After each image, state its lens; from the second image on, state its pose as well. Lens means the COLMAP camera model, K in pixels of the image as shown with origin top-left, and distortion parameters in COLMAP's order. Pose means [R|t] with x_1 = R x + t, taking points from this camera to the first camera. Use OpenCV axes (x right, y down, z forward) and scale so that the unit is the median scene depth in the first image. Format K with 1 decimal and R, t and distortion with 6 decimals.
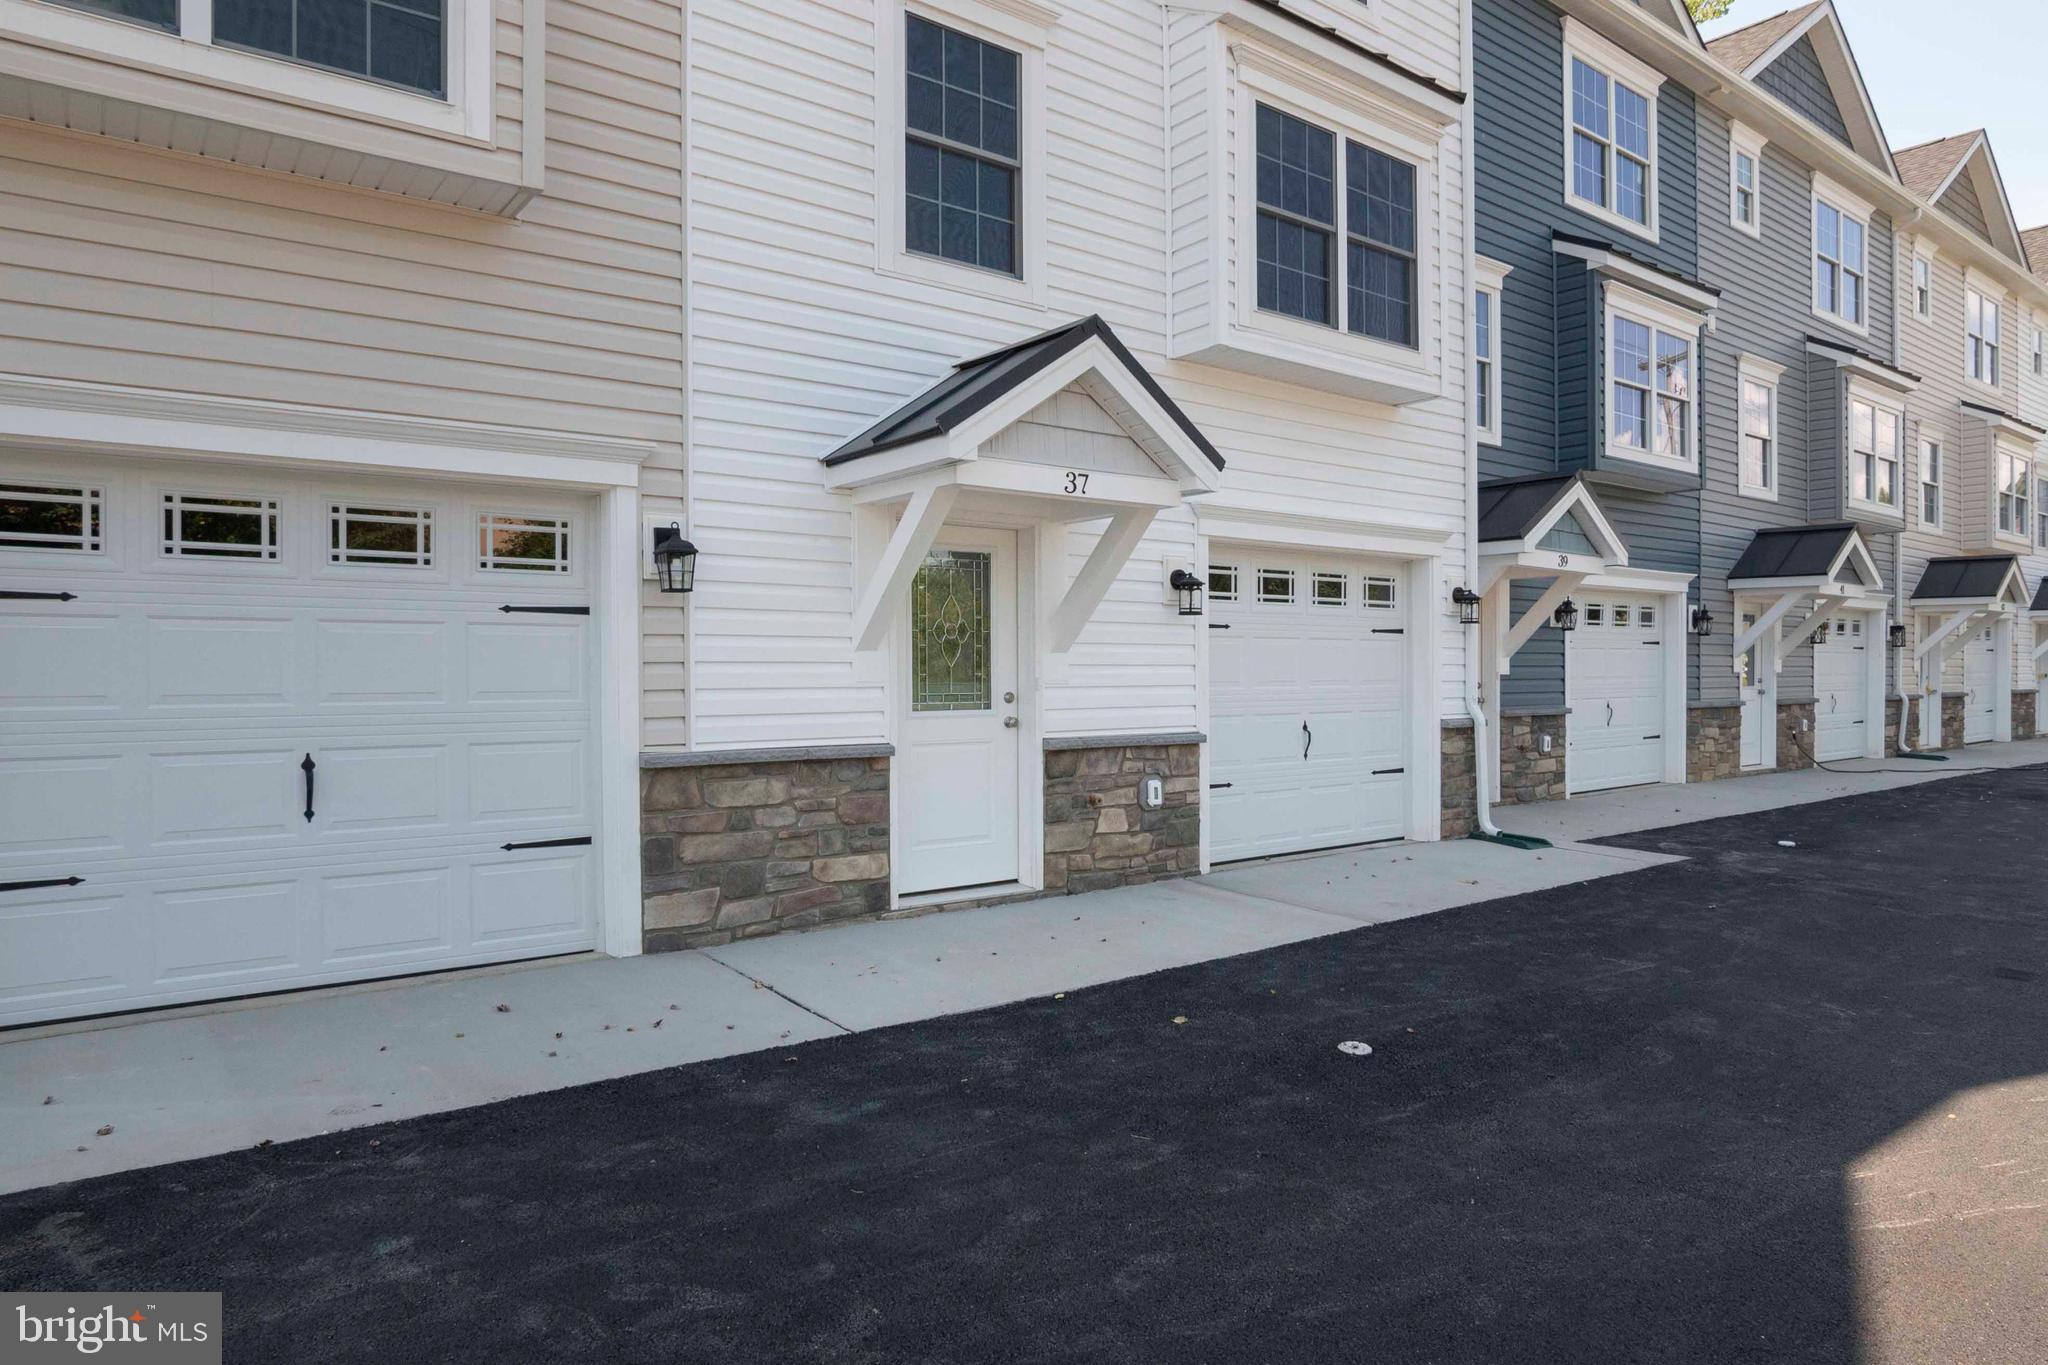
lens RADIAL K [[1217.2, 0, 972.2], [0, 1217.2, 688.4], [0, 0, 1]] dist [-0.030507, -0.000423]
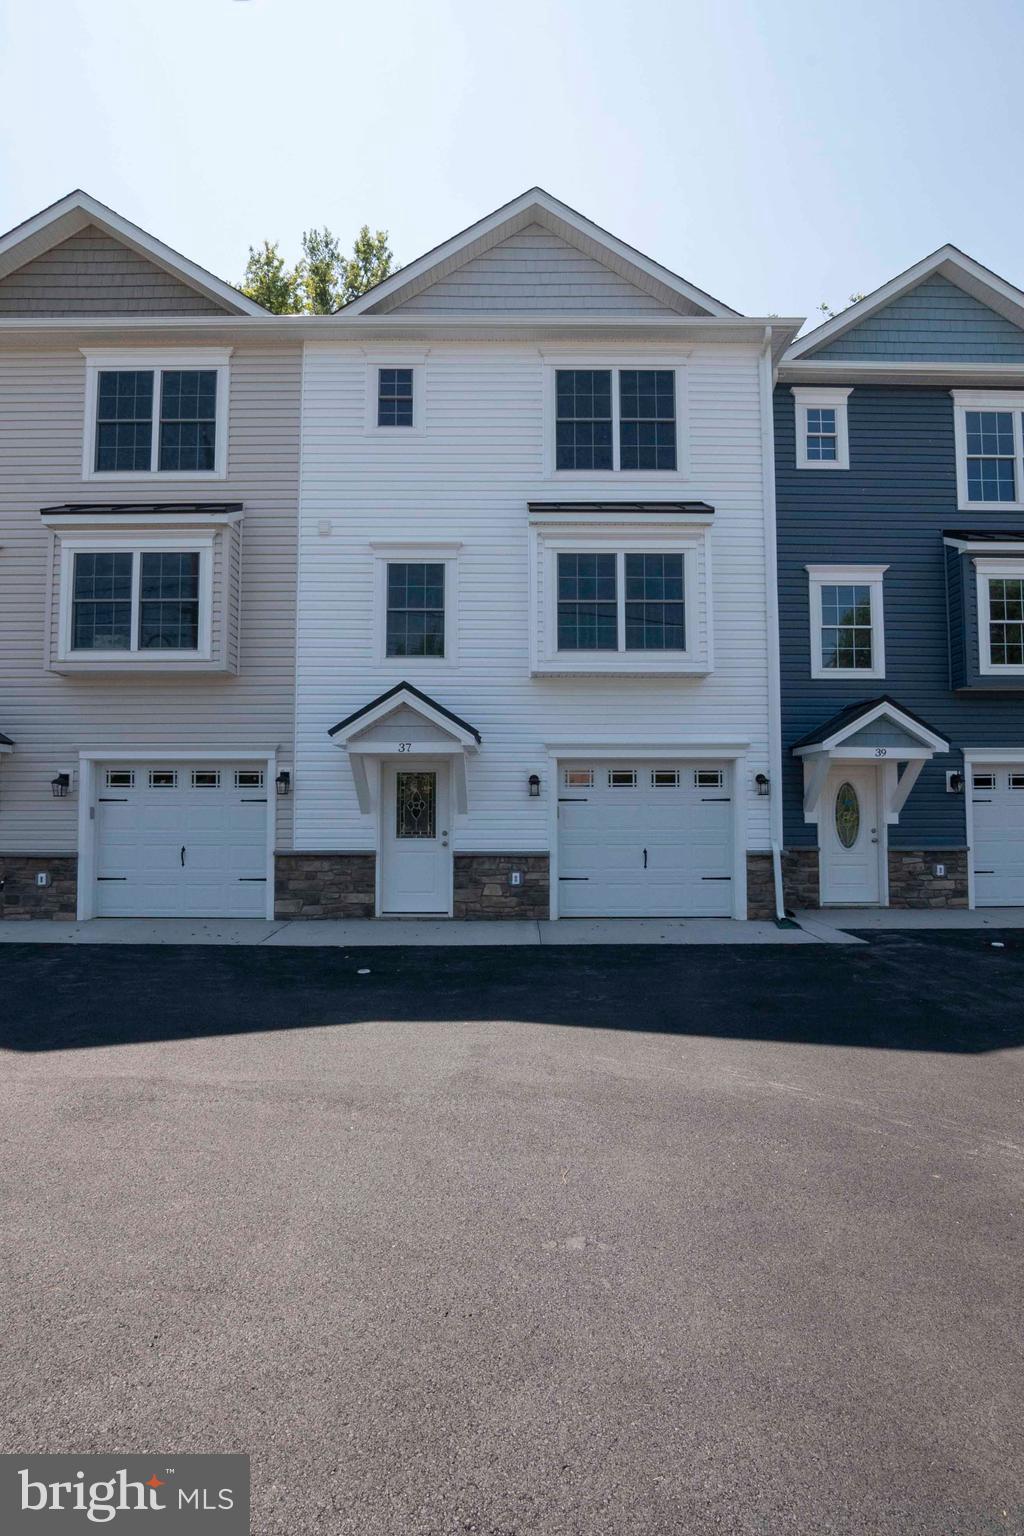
lens RADIAL K [[754.4, 0, 512.9], [0, 754.4, 773.2], [0, 0, 1]] dist [-0.035890, 0.012946]
pose [[0.814182, -0.026519, -0.580003, 0.954012], [-0.010358, 0.998134, -0.060177, -0.021337], [0.580517, 0.055003, 0.812388, -0.104531]]
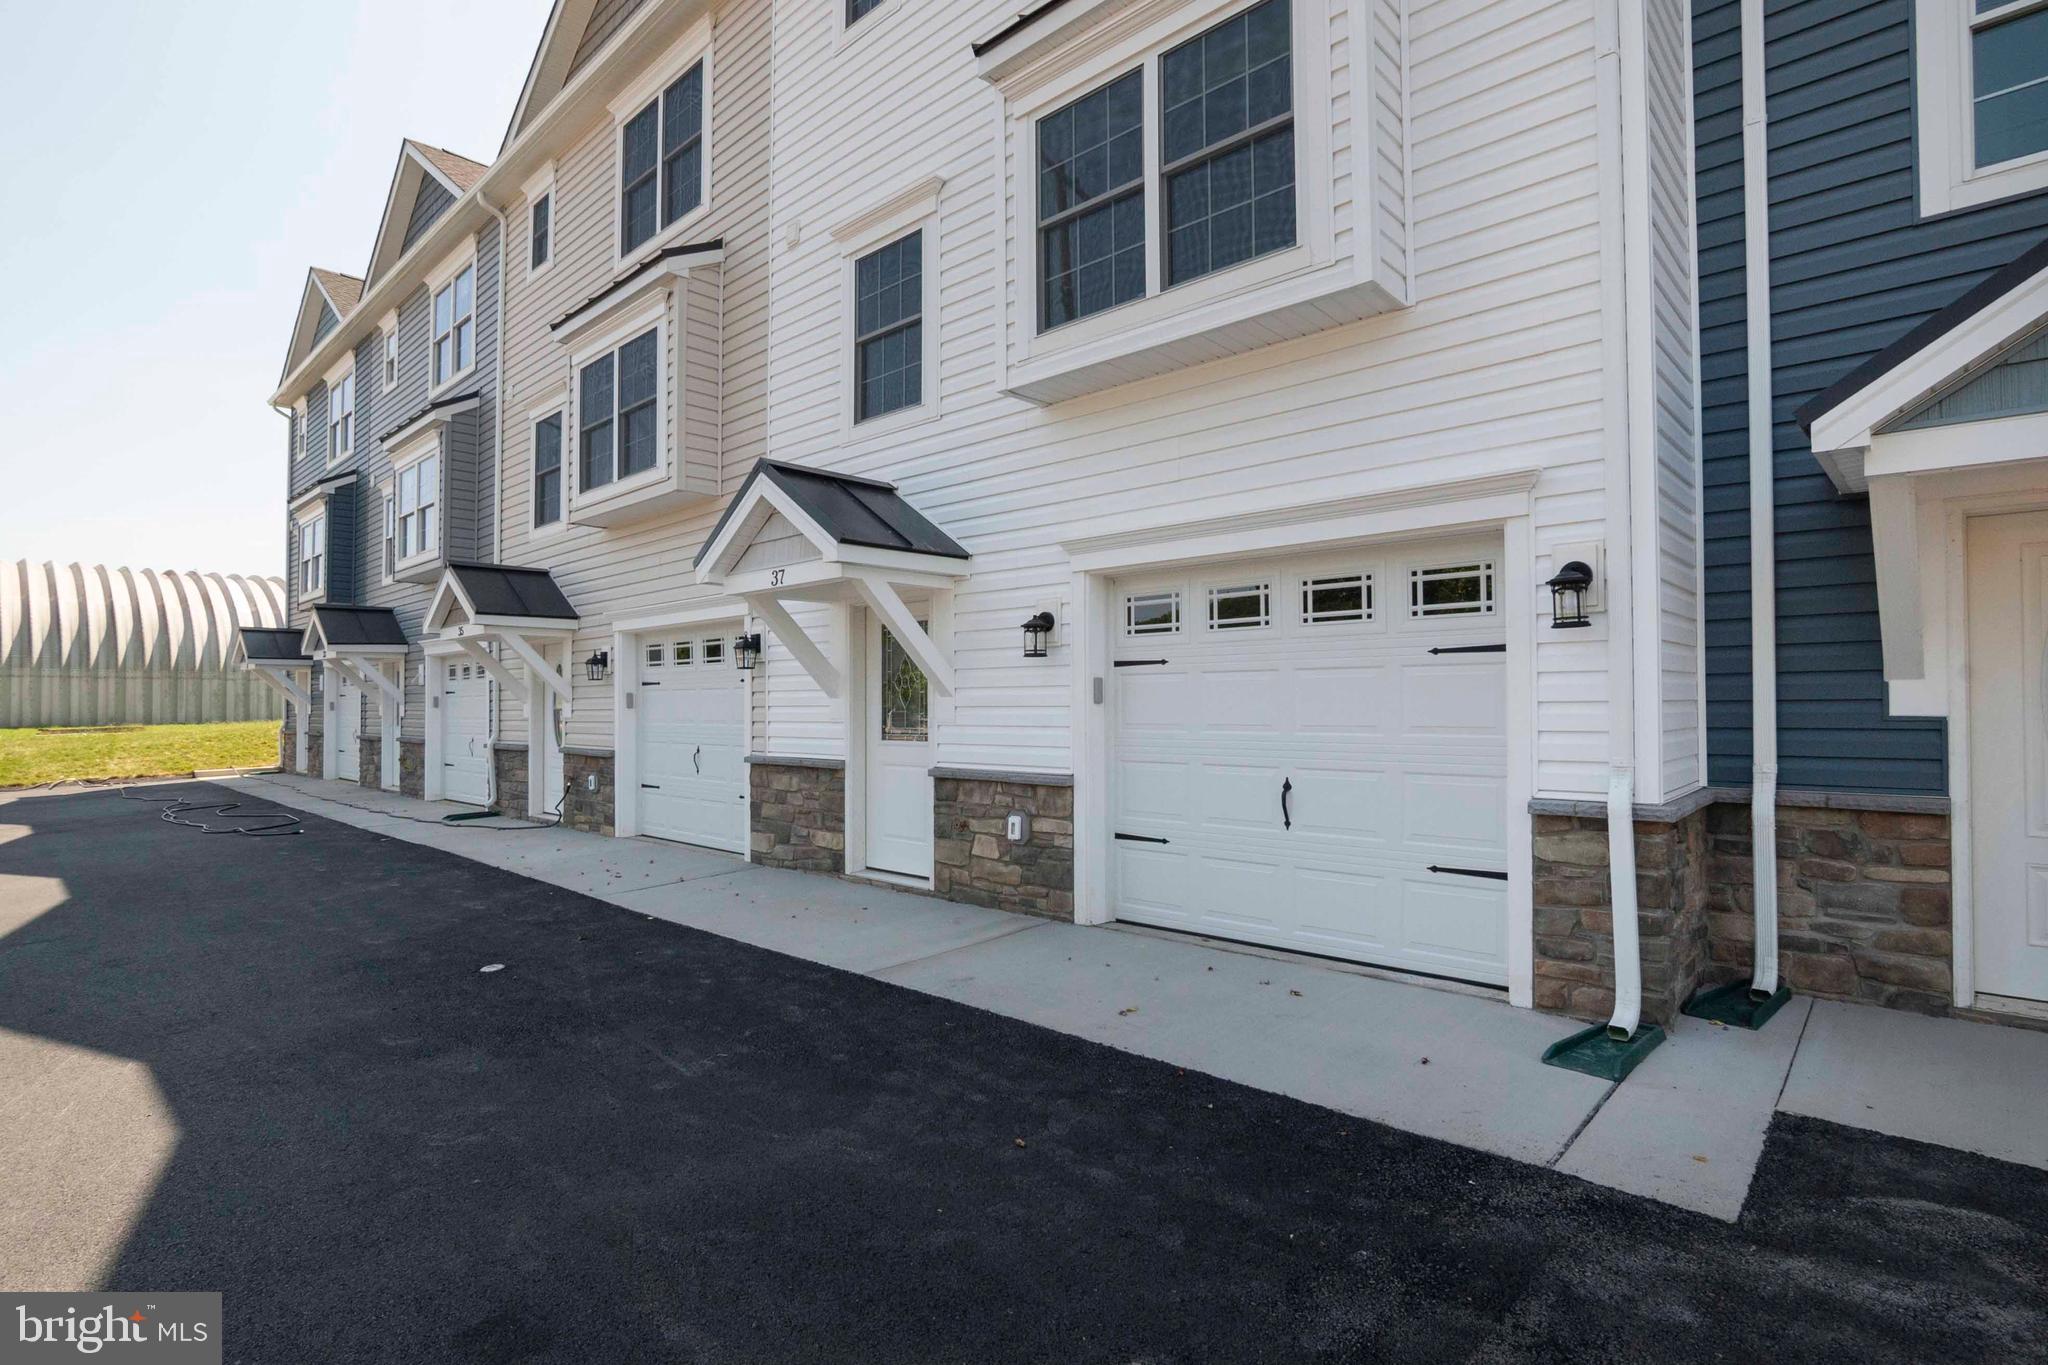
lens RADIAL K [[1005.9, 0, 1010.4], [0, 1005.9, 685.6], [0, 0, 1]] dist [-0.035890, 0.012946]
pose [[0.185158, -0.014982, -0.982595, 1.033153], [-0.005347, 0.999854, -0.016253, -0.023823], [0.982694, 0.008263, 0.185051, 0.858379]]
